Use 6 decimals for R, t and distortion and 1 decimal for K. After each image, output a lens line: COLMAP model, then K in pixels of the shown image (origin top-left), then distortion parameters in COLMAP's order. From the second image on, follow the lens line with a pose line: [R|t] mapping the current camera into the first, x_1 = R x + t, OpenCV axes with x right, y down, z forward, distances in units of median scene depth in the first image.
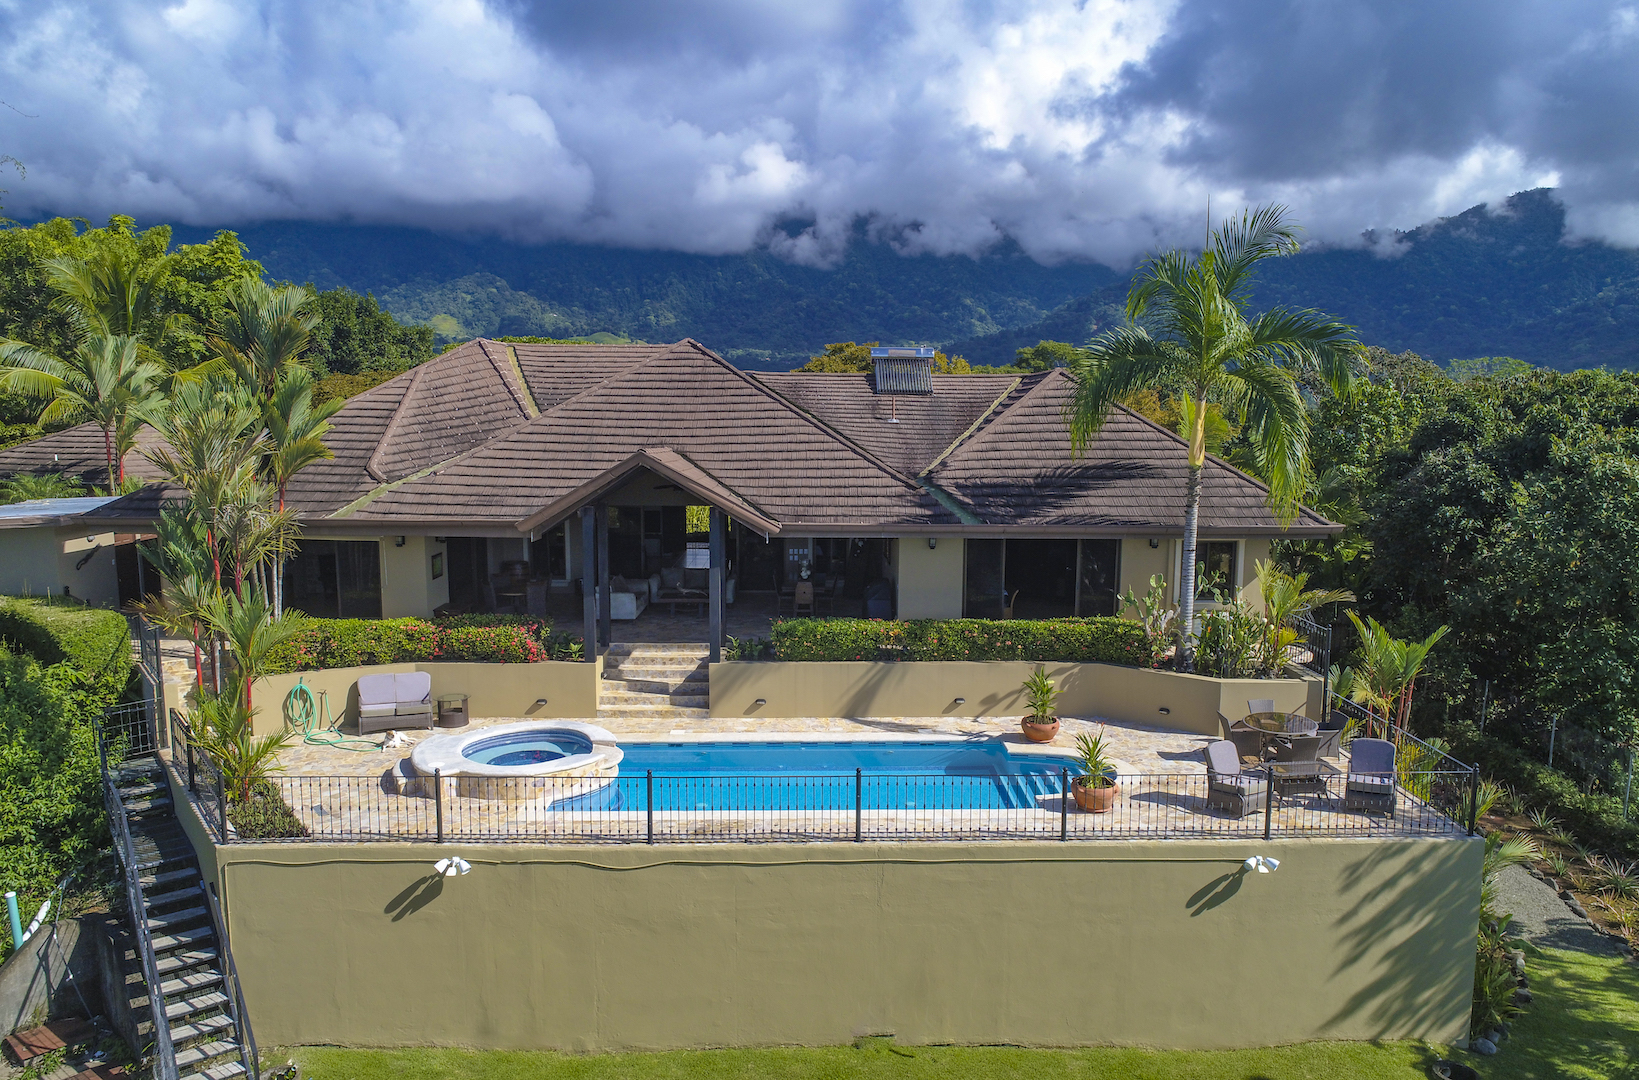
lens RADIAL K [[1124.8, 0, 837.1], [0, 1124.8, 563.3], [0, 0, 1]] dist [-0.003281, 0.002446]
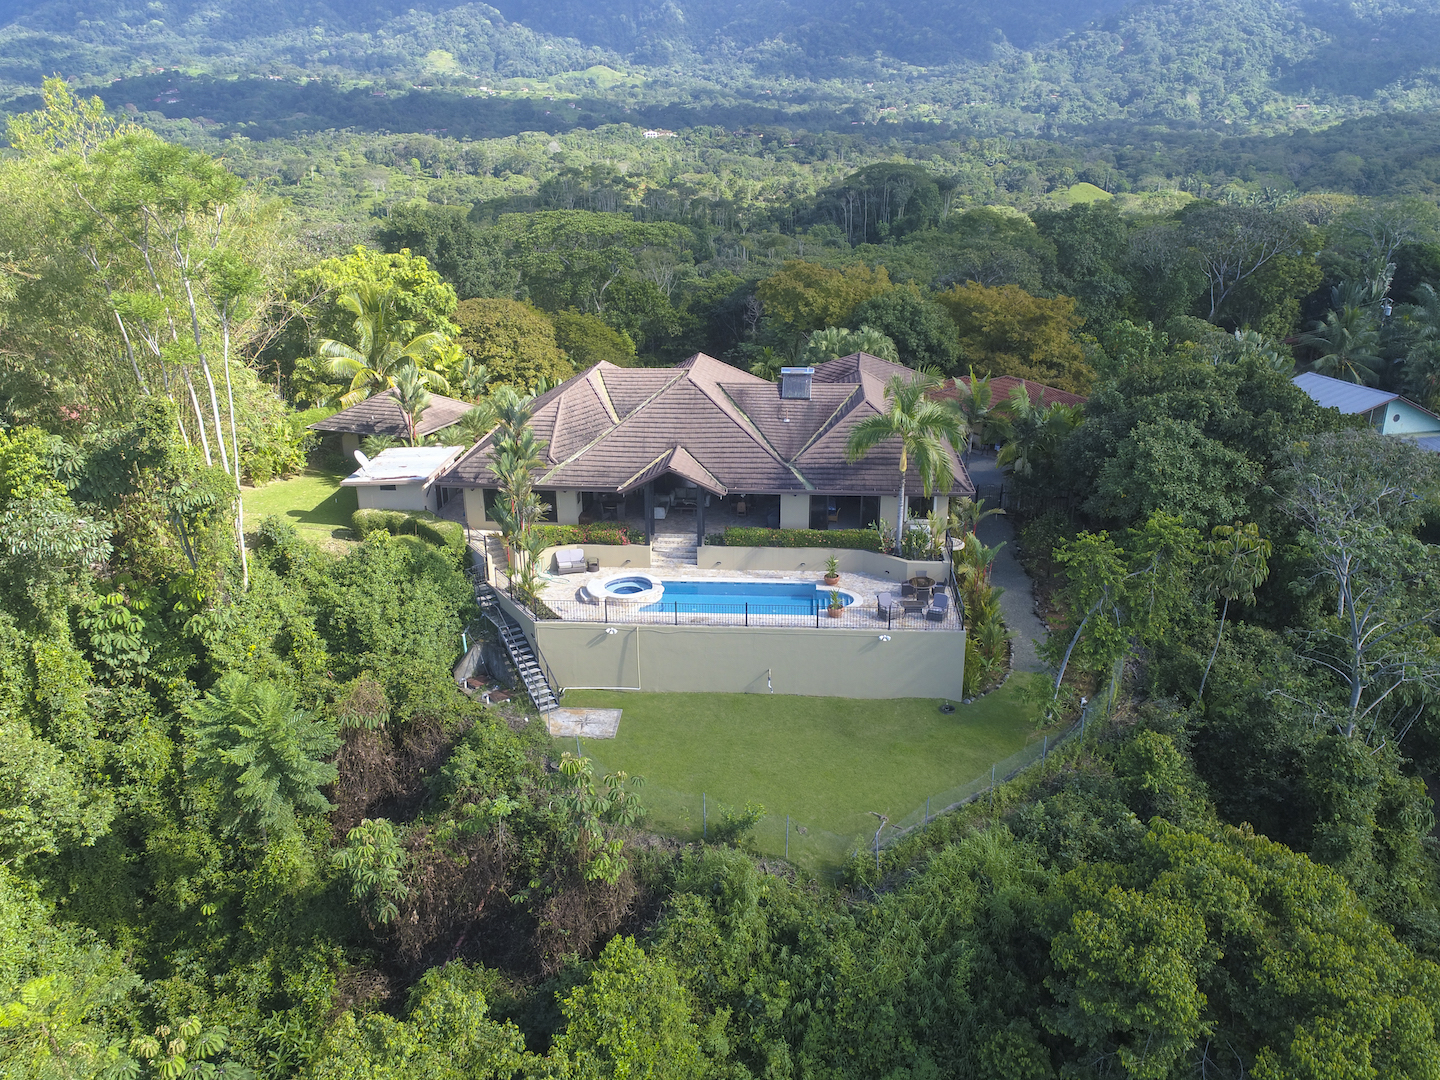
lens RADIAL K [[1111.7, 0, 720.0], [0, 1111.7, 540.0], [0, 0, 1]] dist [0.000708, -0.000335]
pose [[0.994685, 0.021000, -0.100797, 0.172690], [0.000220, 0.978544, 0.206038, -0.413792], [0.102961, -0.204965, 0.973339, -1.293264]]
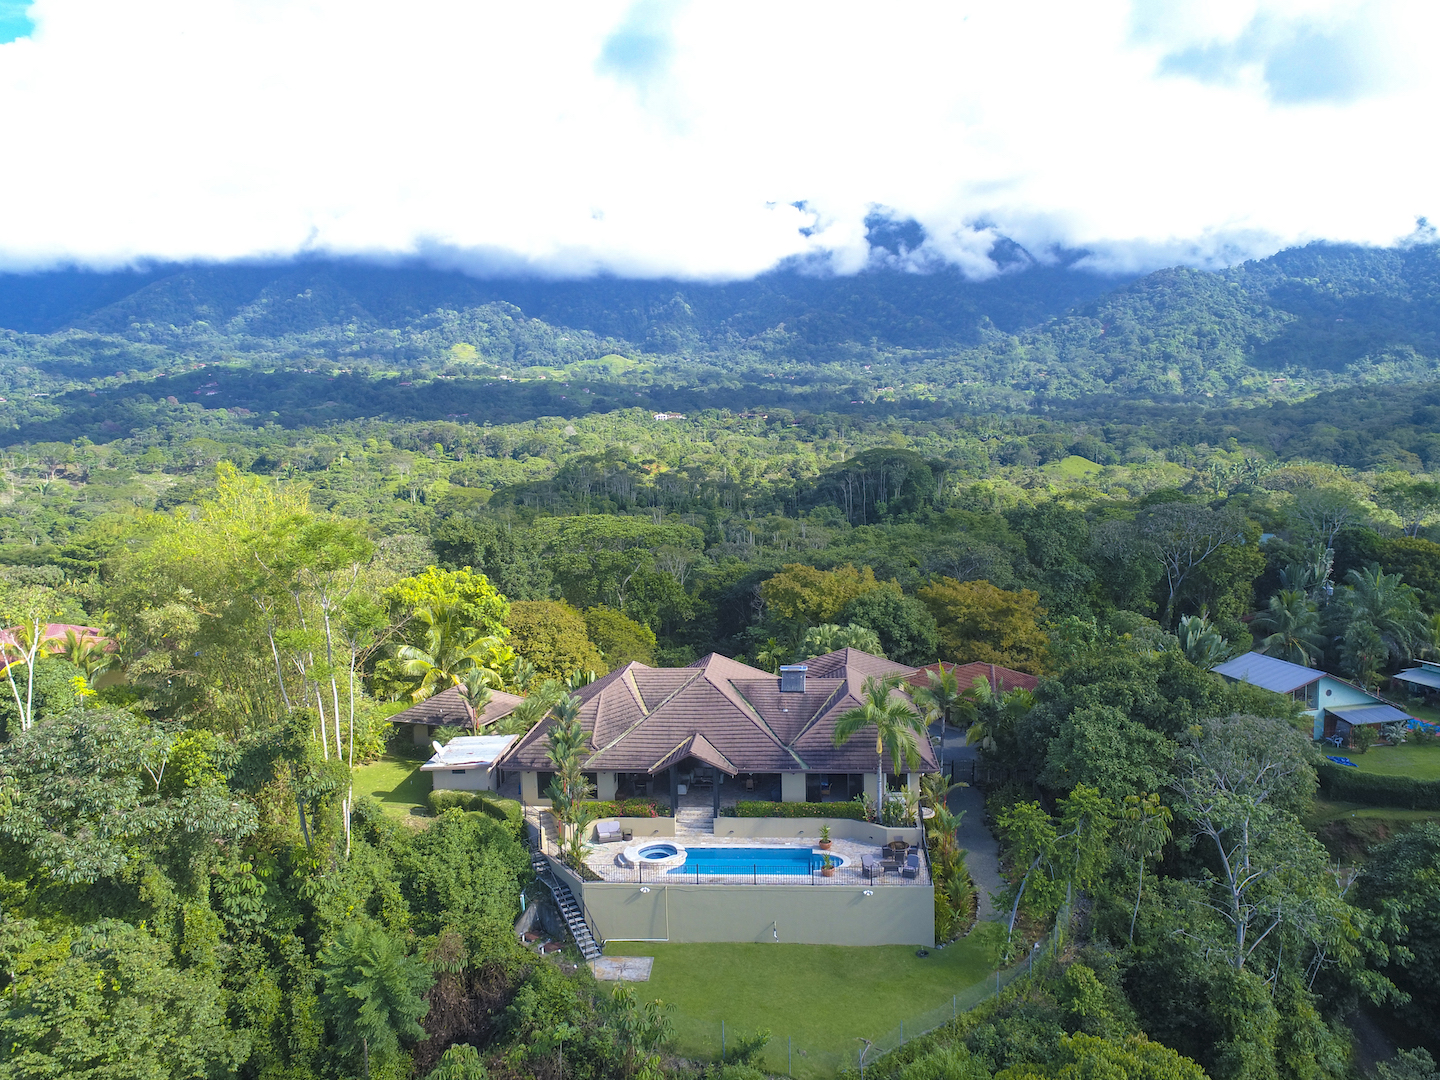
lens RADIAL K [[1121.7, 0, 719.4], [0, 1121.7, 545.4], [0, 0, 1]] dist [0.004633, -0.007431]
pose [[0.993671, -0.017626, -0.110942, 0.234326], [0.015020, 0.999592, -0.024290, -0.544913], [0.111325, 0.022470, 0.993530, -1.886612]]
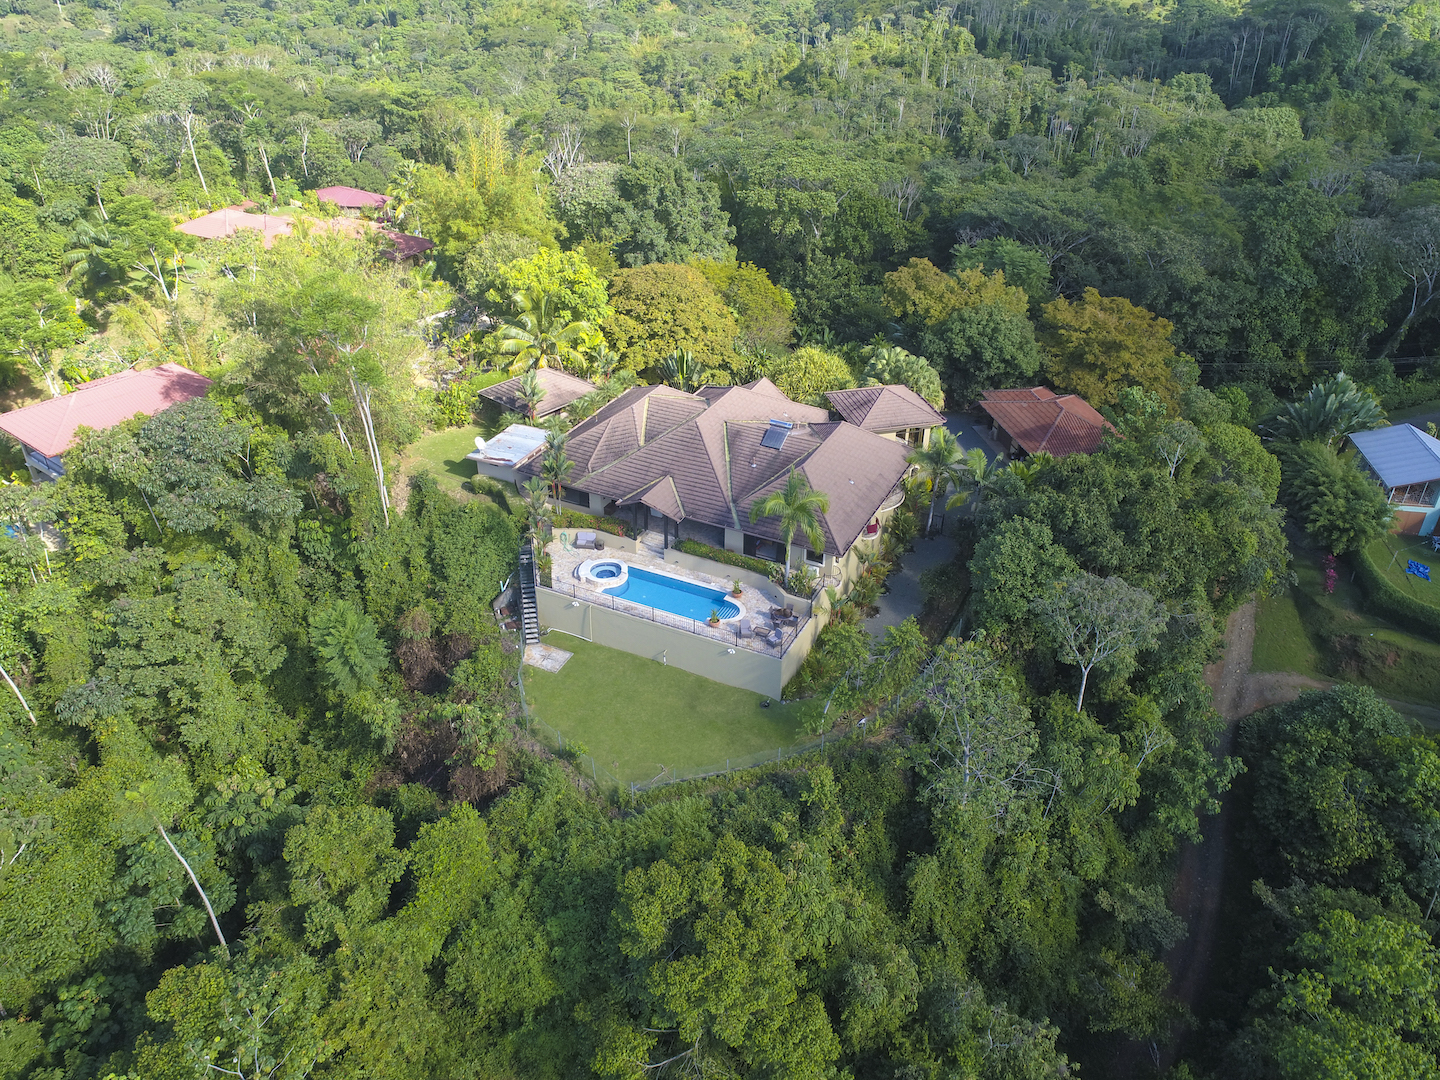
lens RADIAL K [[1086.3, 0, 719.3], [0, 1086.3, 542.1], [0, 0, 1]] dist [-0.002044, -0.001493]
pose [[0.888486, 0.244259, -0.388497, 1.359662], [-0.067209, 0.906709, 0.416368, -1.361167], [0.453955, -0.343827, 0.822014, -1.708272]]
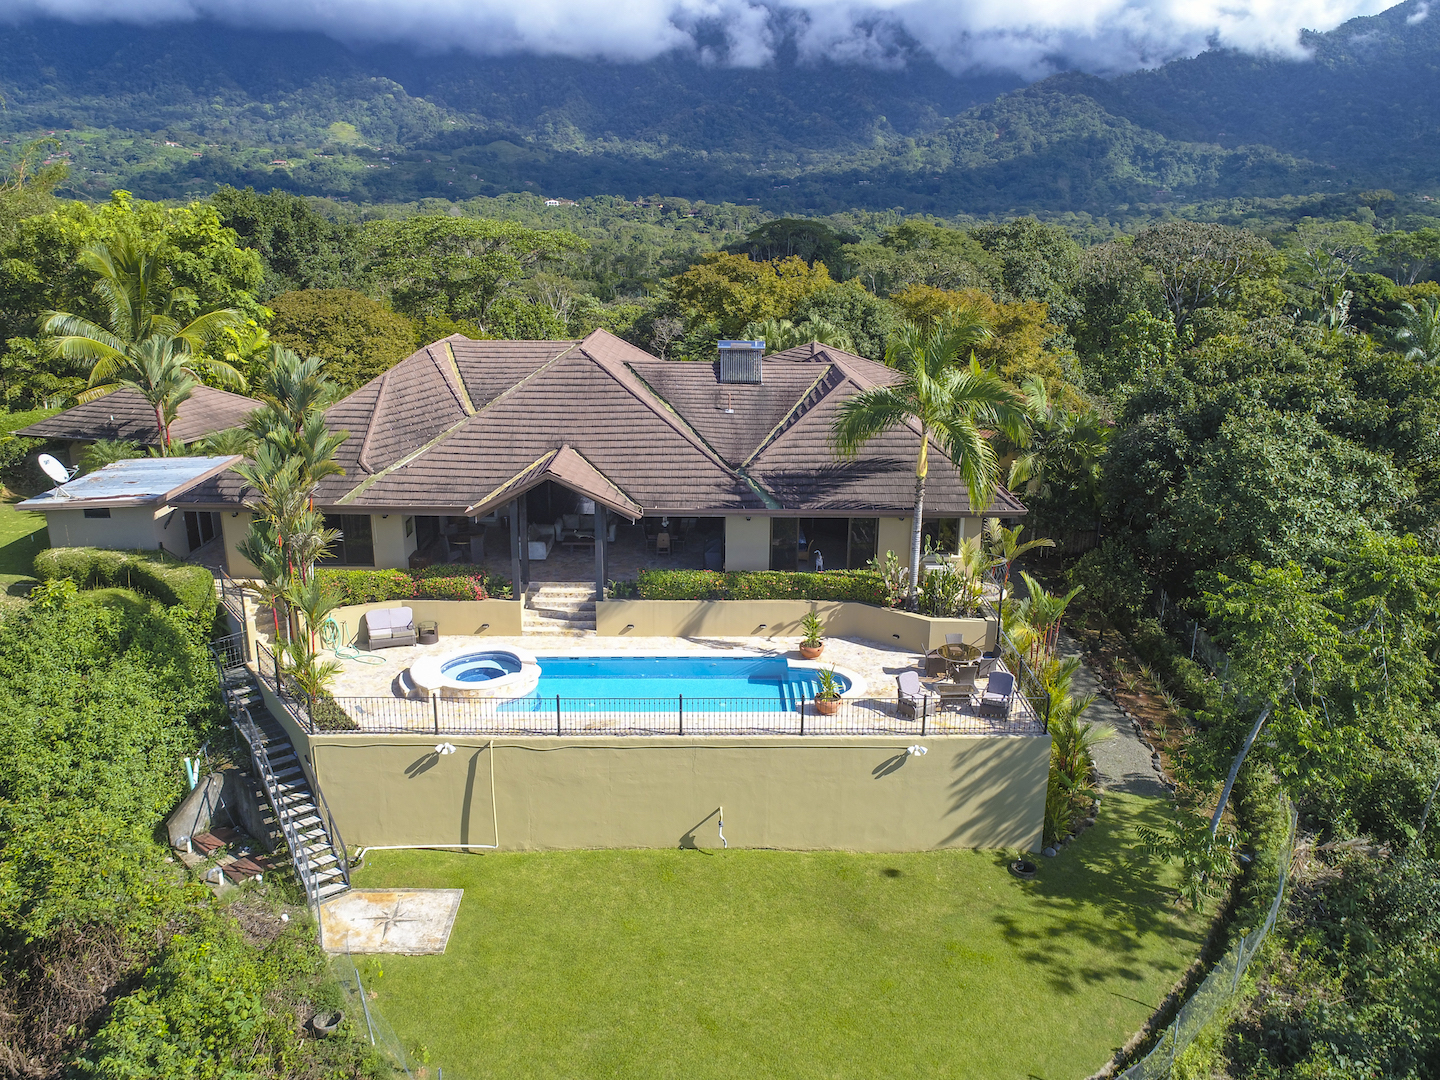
lens RADIAL K [[1086.3, 0, 719.3], [0, 1086.3, 542.1], [0, 0, 1]] dist [-0.002044, -0.001493]
pose [[0.999884, 0.006287, -0.013897, 0.071312], [-0.004096, 0.988307, 0.152420, -0.213200], [0.014693, -0.152345, 0.988218, -0.423030]]
